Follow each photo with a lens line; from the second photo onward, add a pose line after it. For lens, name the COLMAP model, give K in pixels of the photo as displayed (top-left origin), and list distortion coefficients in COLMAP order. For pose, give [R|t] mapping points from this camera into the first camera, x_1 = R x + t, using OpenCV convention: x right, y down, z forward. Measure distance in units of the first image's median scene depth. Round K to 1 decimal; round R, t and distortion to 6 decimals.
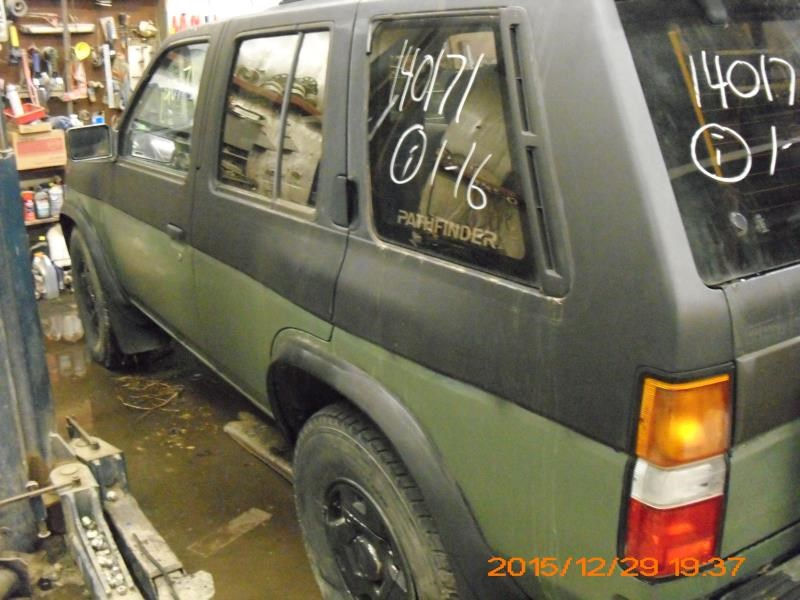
lens RADIAL K [[939.9, 0, 400.0], [0, 939.9, 300.0], [0, 0, 1]] dist [-0.195940, 0.279084]
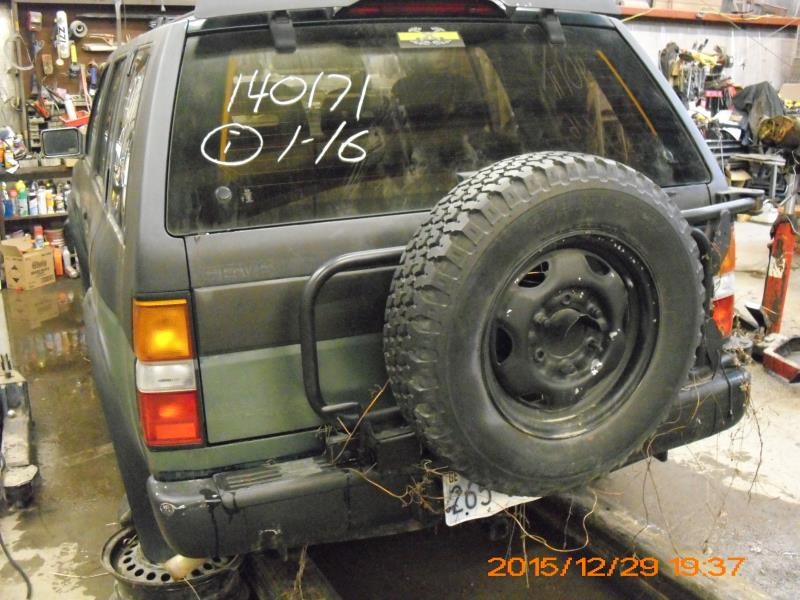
lens RADIAL K [[939.9, 0, 400.0], [0, 939.9, 300.0], [0, 0, 1]] dist [-0.195940, 0.279084]
pose [[0.980878, 0.052502, -0.187409, 0.831559], [-0.055475, 0.998403, -0.010648, 0.069023], [0.186551, 0.020841, 0.982224, -0.296177]]
